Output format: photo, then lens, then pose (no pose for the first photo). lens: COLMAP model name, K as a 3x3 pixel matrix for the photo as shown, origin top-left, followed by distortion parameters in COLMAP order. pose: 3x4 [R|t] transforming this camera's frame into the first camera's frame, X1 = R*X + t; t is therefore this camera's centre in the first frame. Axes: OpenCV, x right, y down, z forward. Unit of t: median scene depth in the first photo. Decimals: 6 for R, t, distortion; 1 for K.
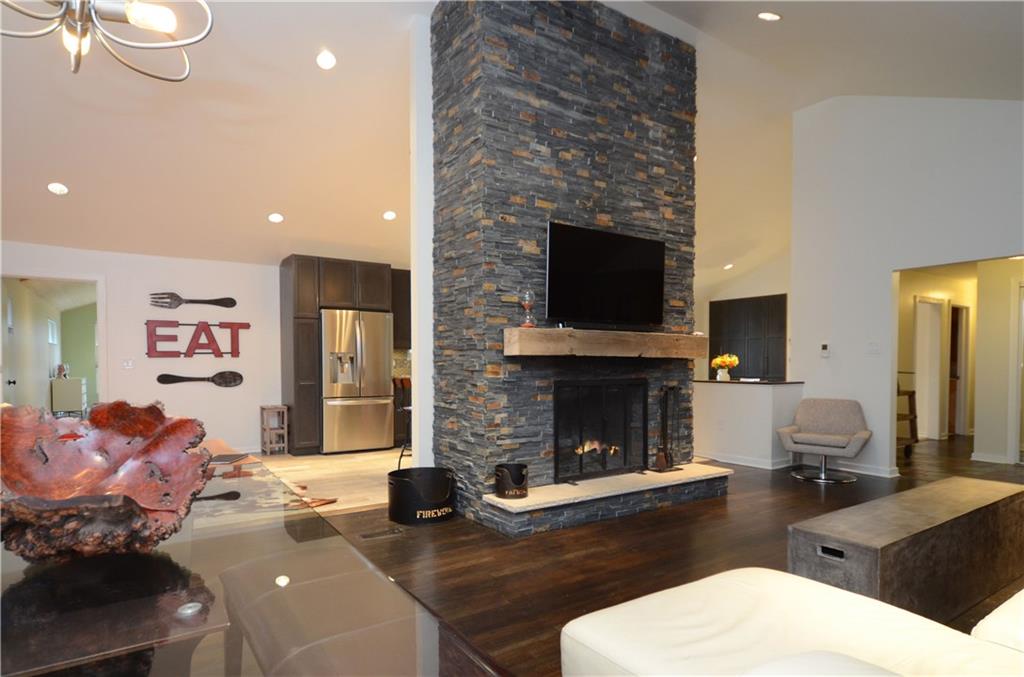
lens RADIAL K [[564.1, 0, 513.1], [0, 564.1, 378.9], [0, 0, 1]] dist [0.016219, 0.000393]
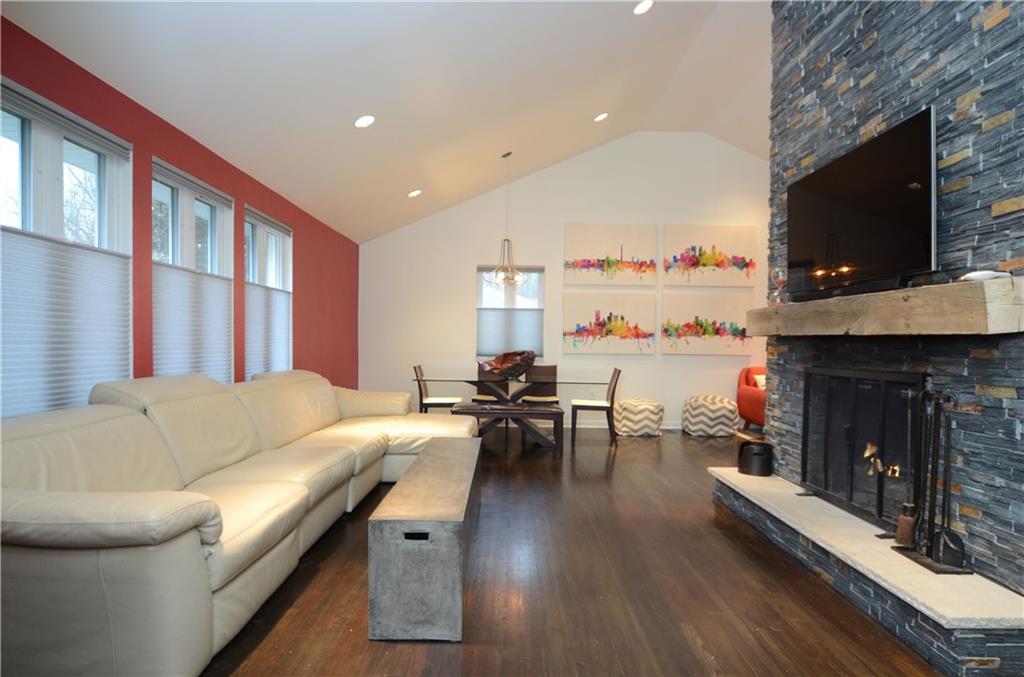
lens RADIAL K [[548.2, 0, 511.2], [0, 548.2, 354.9], [0, 0, 1]] dist [-0.005697, -0.001406]
pose [[-0.555026, 0.013045, -0.831731, 0.946798], [-0.031267, 0.998843, 0.036532, -0.027629], [0.831245, 0.046282, -0.553976, 1.035512]]
